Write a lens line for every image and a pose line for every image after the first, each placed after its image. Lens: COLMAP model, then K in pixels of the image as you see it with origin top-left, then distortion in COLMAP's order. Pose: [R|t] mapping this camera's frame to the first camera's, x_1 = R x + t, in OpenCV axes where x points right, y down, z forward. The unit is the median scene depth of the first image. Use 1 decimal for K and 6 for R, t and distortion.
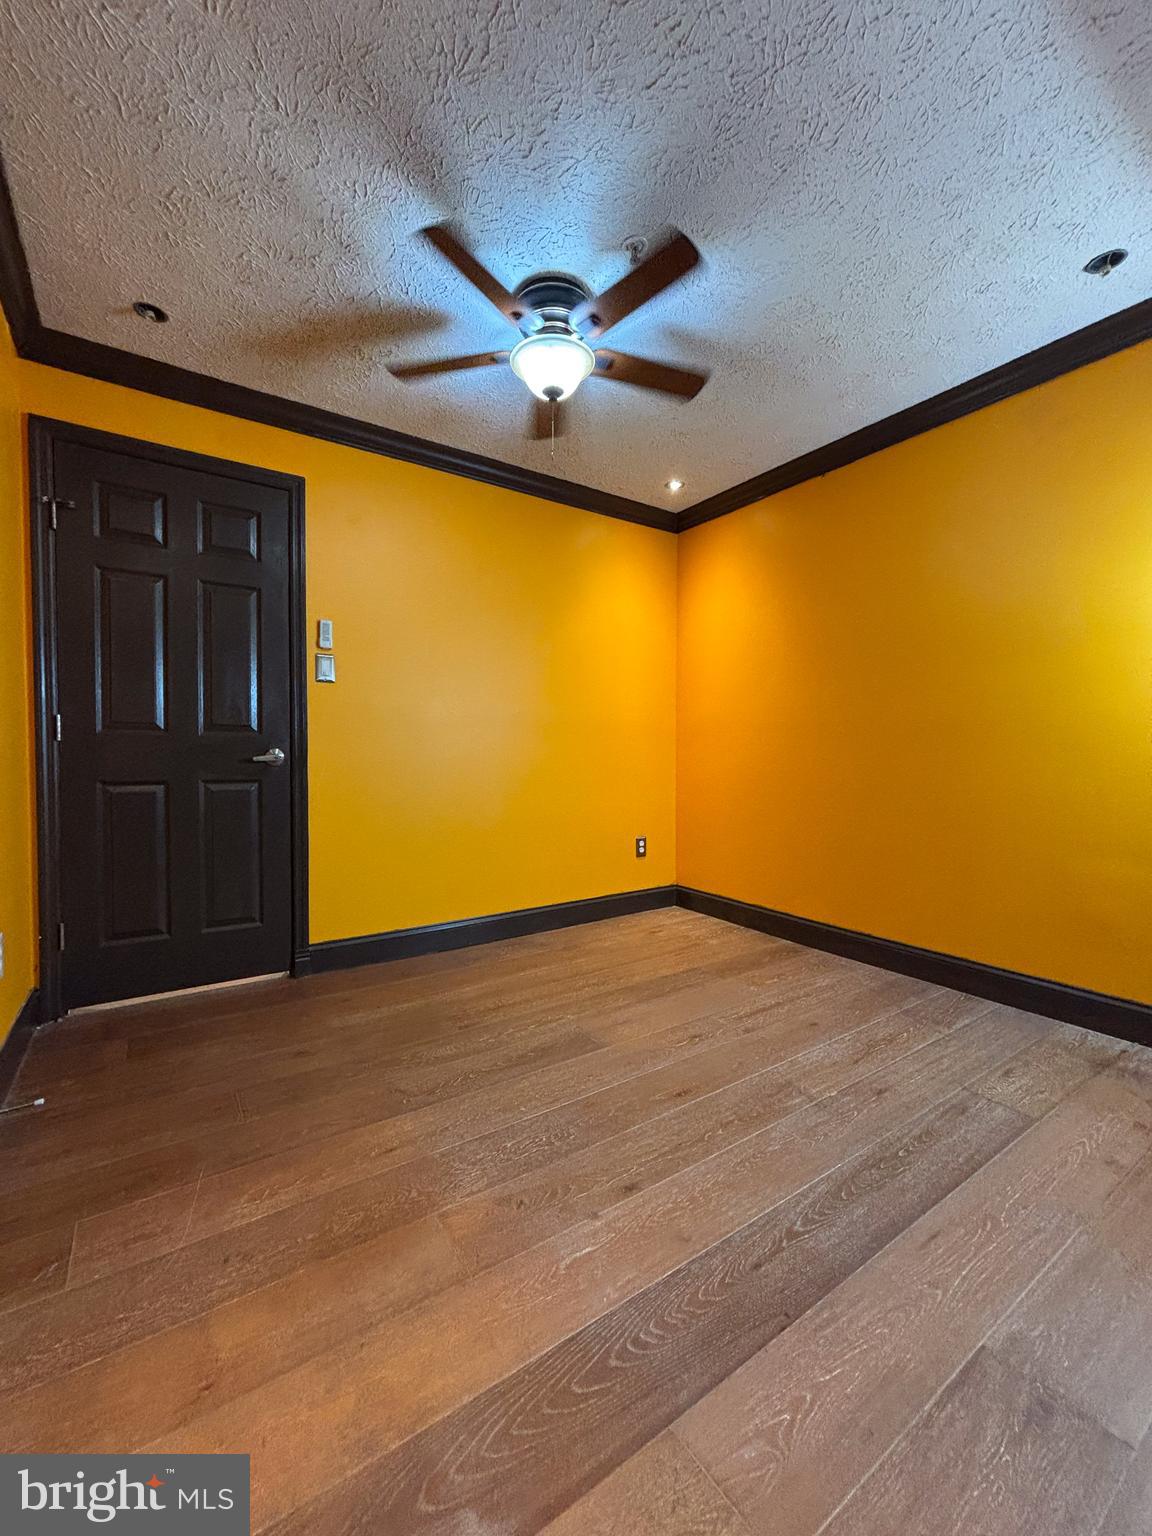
lens RADIAL K [[620.6, 0, 572.8], [0, 620.6, 767.8], [0, 0, 1]] dist [0.006753, -0.001758]
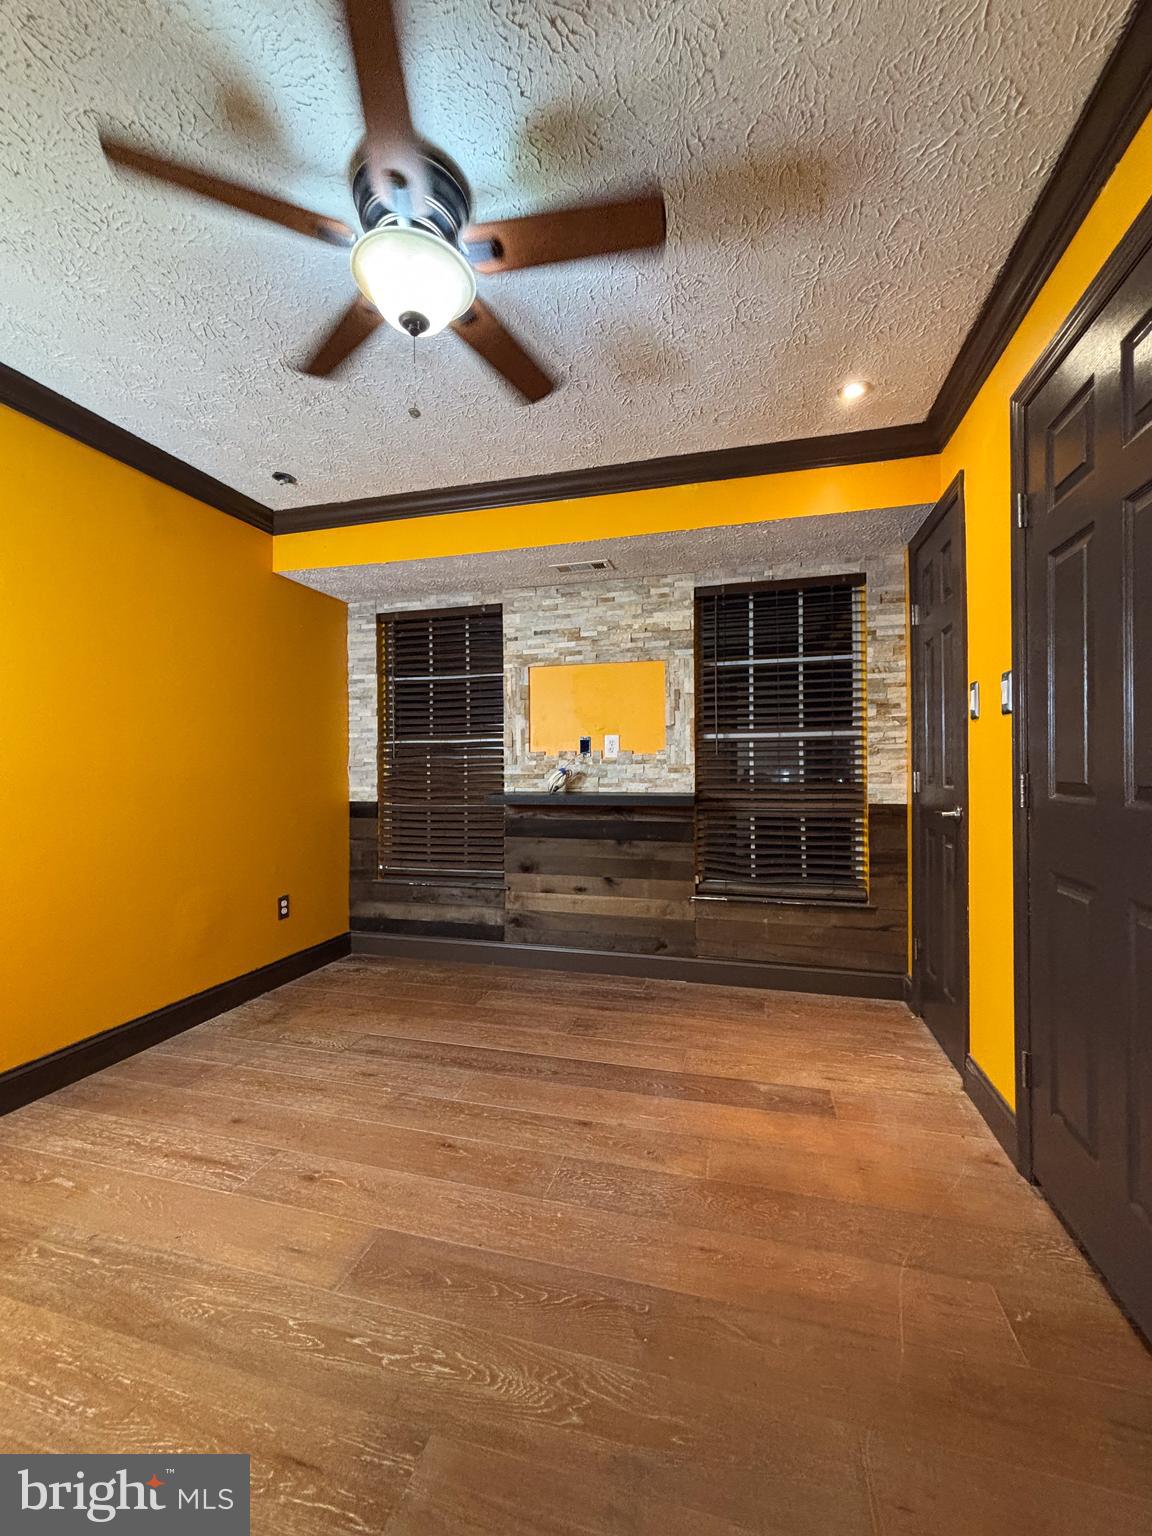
lens RADIAL K [[620.6, 0, 571.8], [0, 620.6, 767.7], [0, 0, 1]] dist [0.006753, -0.001758]
pose [[-0.646917, 0.002721, 0.762556, -0.762848], [0.015802, 0.999827, 0.009838, -0.123736], [-0.762397, 0.018415, -0.646848, 1.497570]]
